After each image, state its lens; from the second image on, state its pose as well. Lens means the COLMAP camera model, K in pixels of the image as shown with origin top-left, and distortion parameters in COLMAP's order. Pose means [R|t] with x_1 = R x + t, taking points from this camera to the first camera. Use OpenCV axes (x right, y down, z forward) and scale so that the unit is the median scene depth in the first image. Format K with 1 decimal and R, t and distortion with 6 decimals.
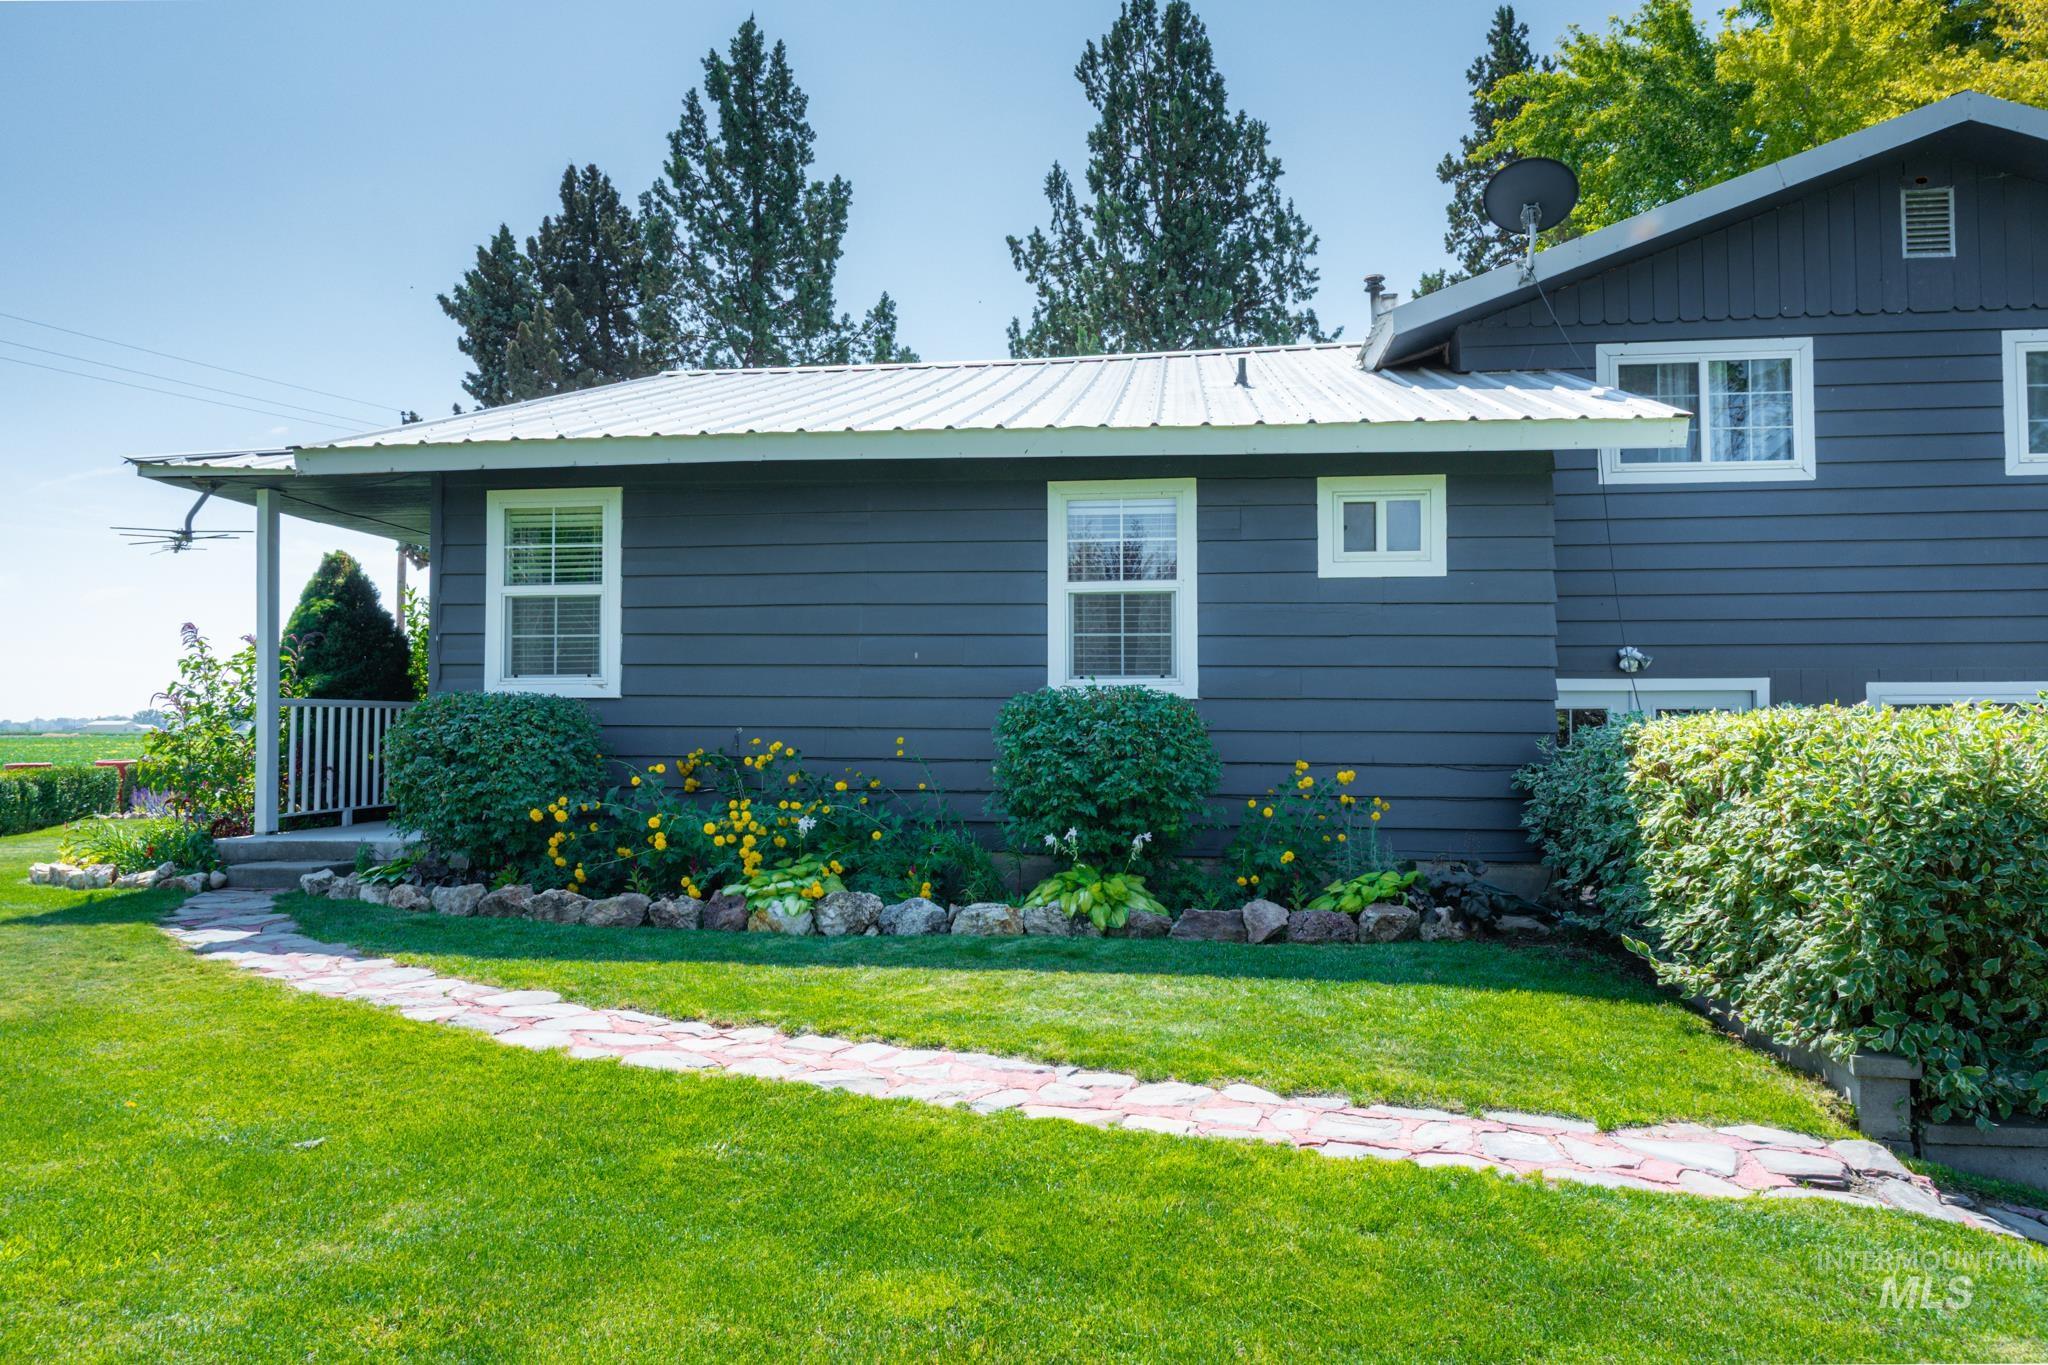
lens RADIAL K [[1365.8, 0, 1025.6], [0, 1365.8, 681.5], [0, 0, 1]] dist [-0.008141, 0.003321]
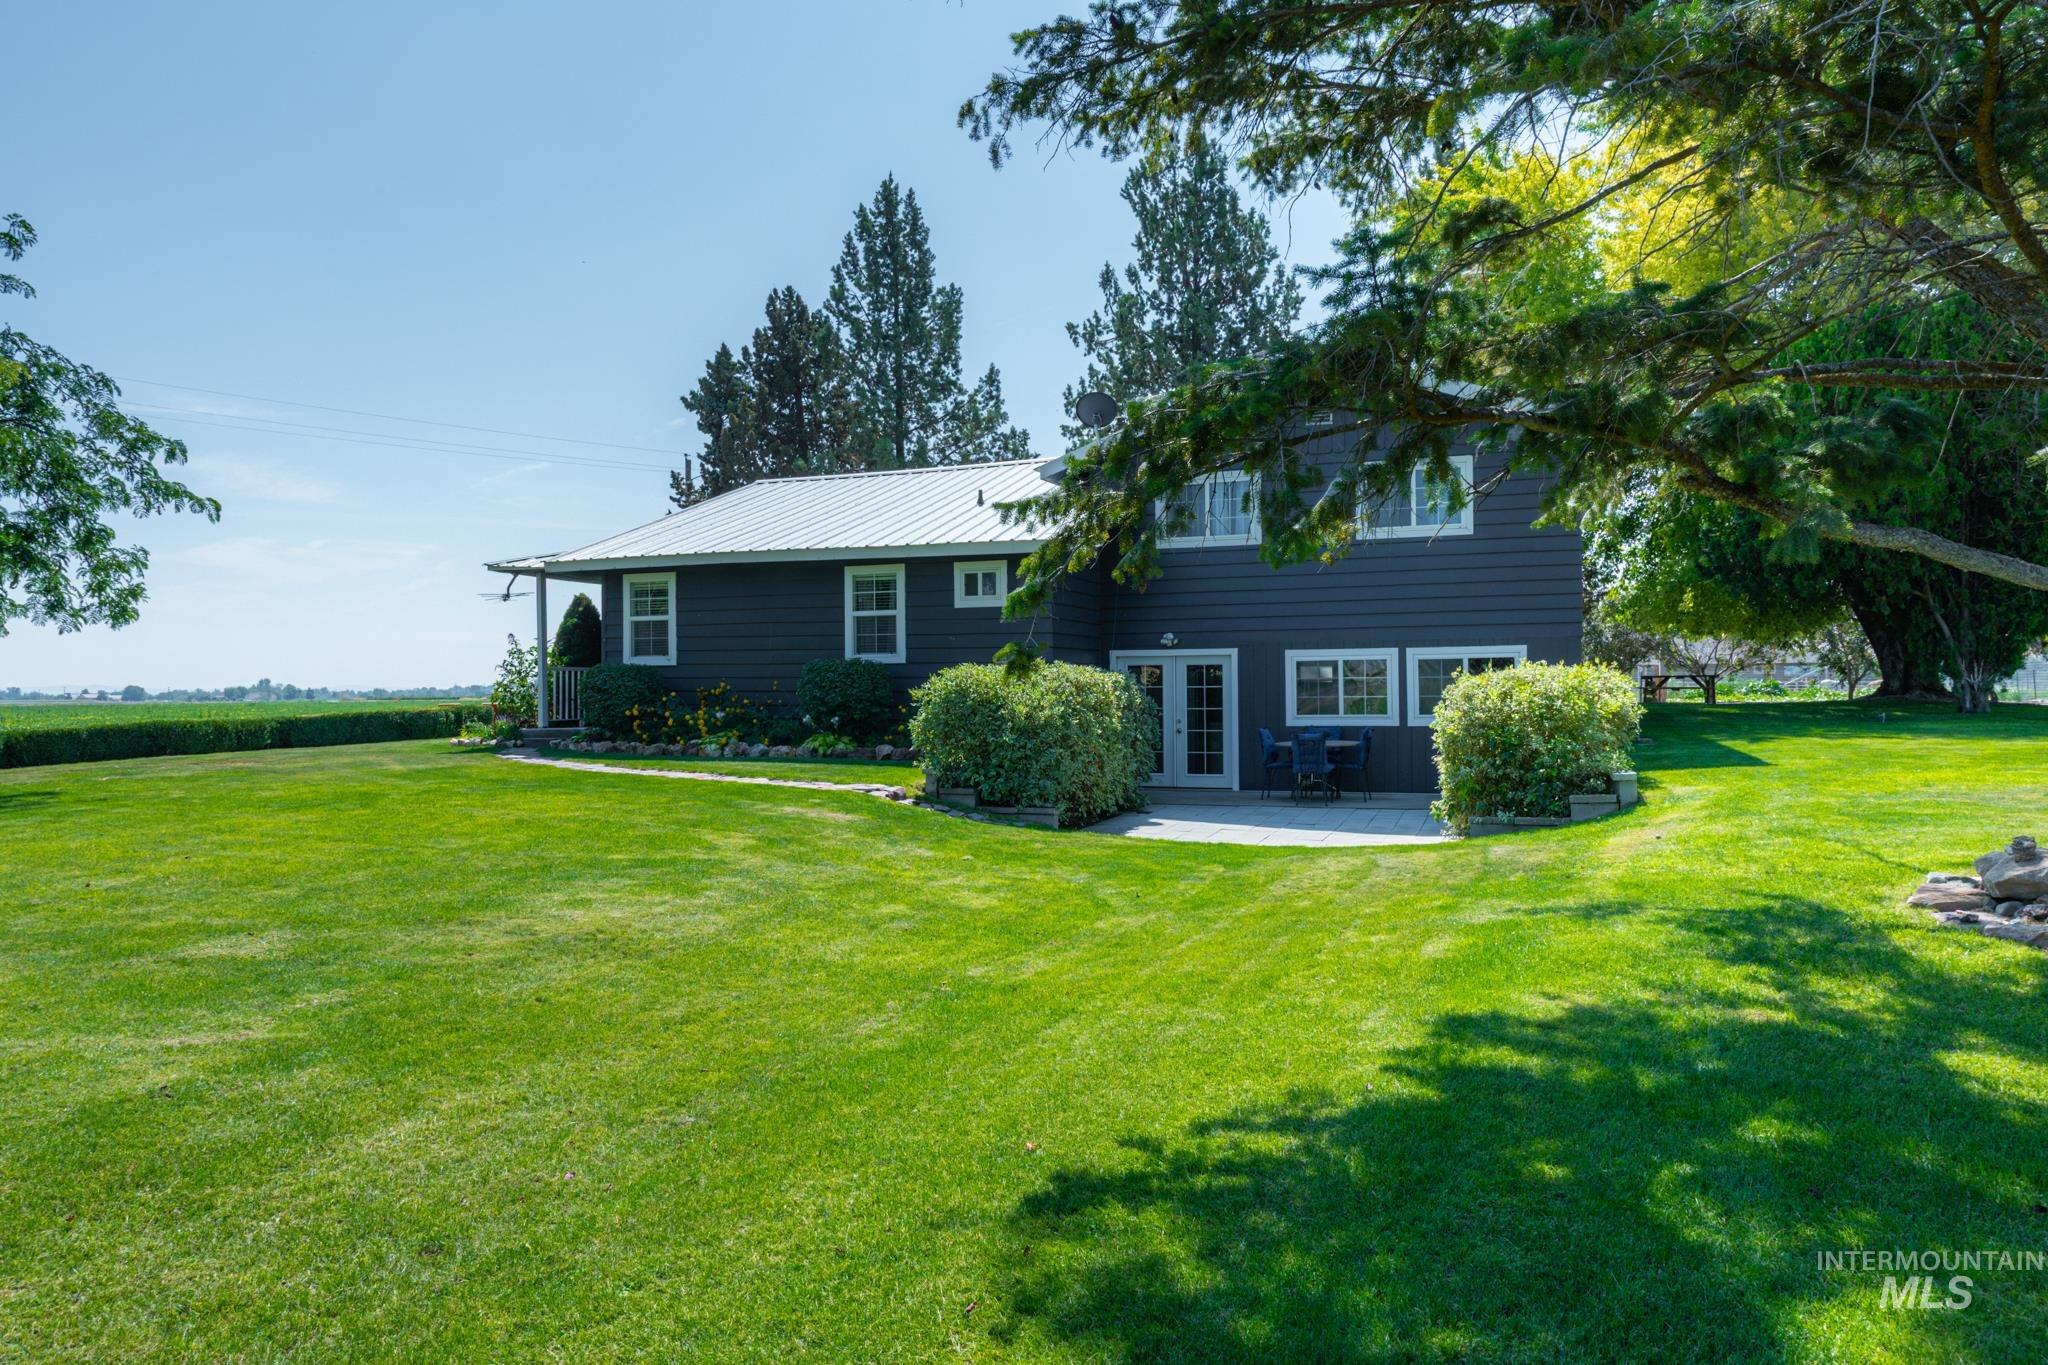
lens RADIAL K [[1365.8, 0, 1022.8], [0, 1365.8, 682.8], [0, 0, 1]] dist [-0.008141, 0.003321]
pose [[0.972678, -0.007624, -0.232035, 0.273482], [0.014425, 0.999514, 0.027628, -0.004540], [0.231711, -0.030220, 0.972315, -0.372373]]
